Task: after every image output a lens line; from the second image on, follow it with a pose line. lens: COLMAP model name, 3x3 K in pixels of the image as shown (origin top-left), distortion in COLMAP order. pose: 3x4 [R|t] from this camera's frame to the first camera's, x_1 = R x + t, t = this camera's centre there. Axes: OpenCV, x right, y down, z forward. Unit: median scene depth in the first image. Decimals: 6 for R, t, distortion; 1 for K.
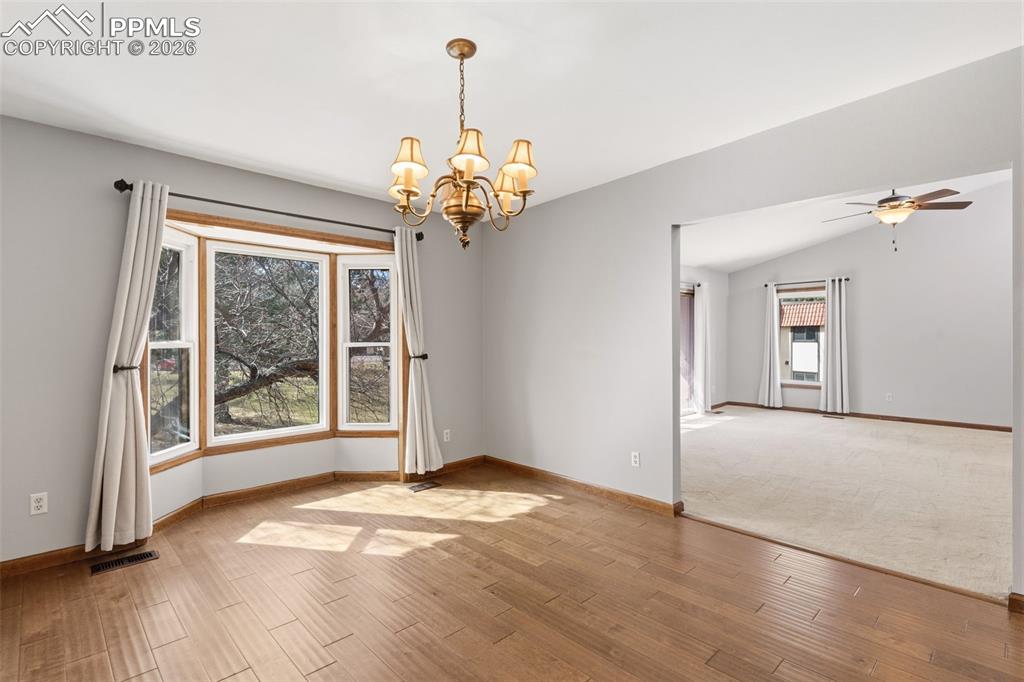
lens RADIAL K [[499.5, 0, 511.0], [0, 499.5, 339.6], [0, 0, 1]] dist [0.005906, 0.000536]
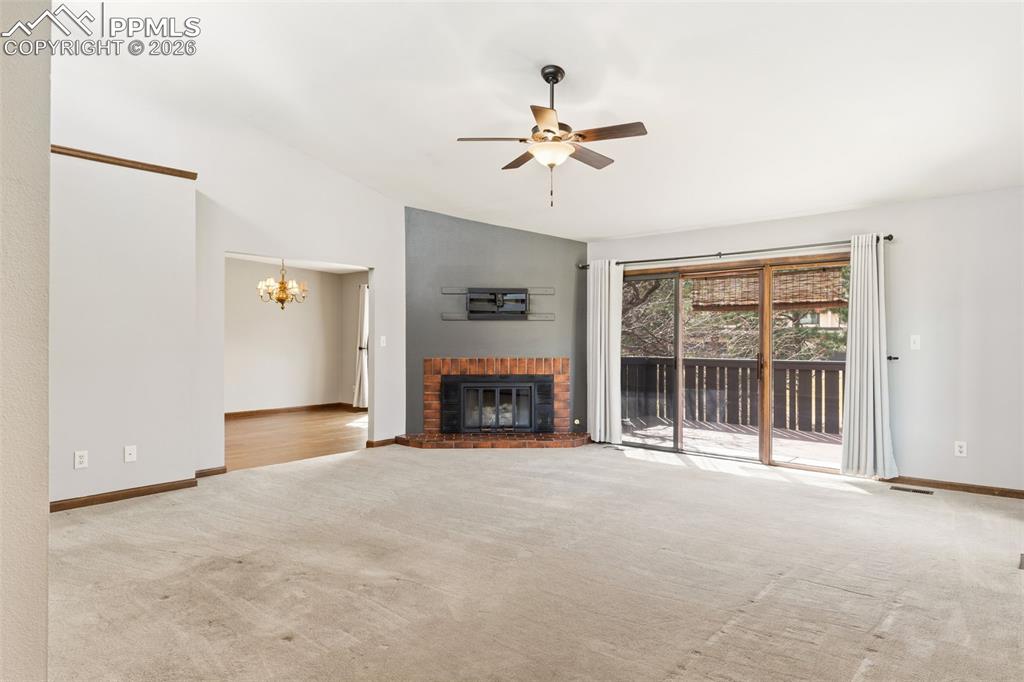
lens RADIAL K [[595.9, 0, 506.7], [0, 595.9, 349.2], [0, 0, 1]] dist [0.046864, 0.004608]
pose [[0.099264, 0.020833, -0.994843, 2.329277], [-0.009655, 0.999754, 0.019972, -0.014100], [0.995014, 0.007623, 0.099440, 1.246596]]
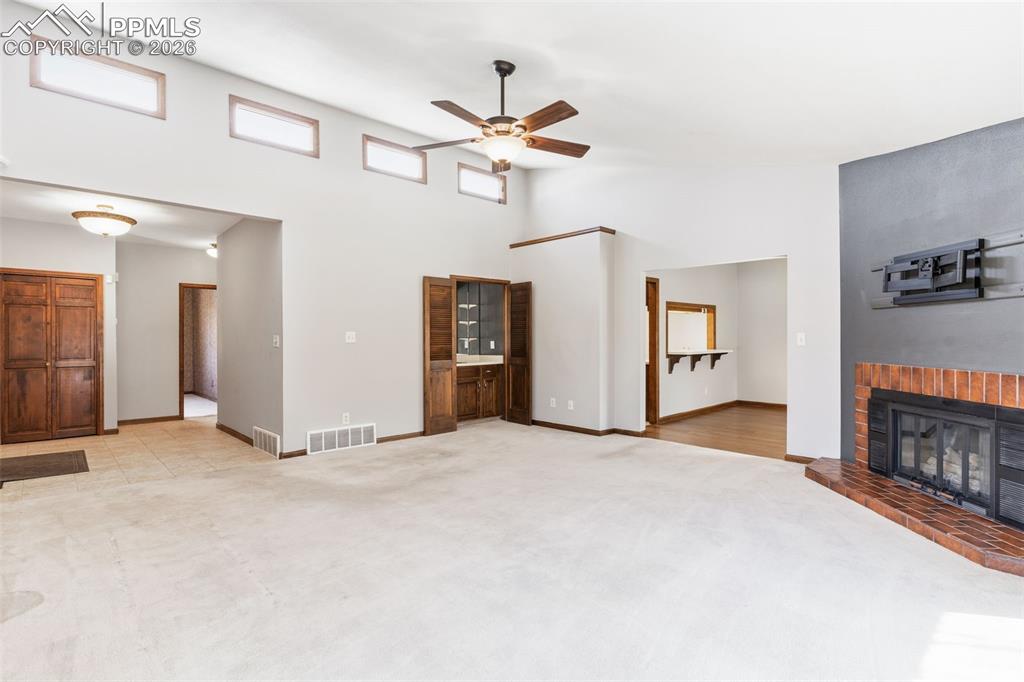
lens RADIAL K [[499.5, 0, 512.9], [0, 499.5, 340.6], [0, 0, 1]] dist [0.005906, 0.000536]
pose [[-0.999799, 0.011340, 0.016544, 1.098095], [0.011578, 0.999830, 0.014345, -0.023078], [-0.016378, 0.014534, -0.999760, 2.463929]]
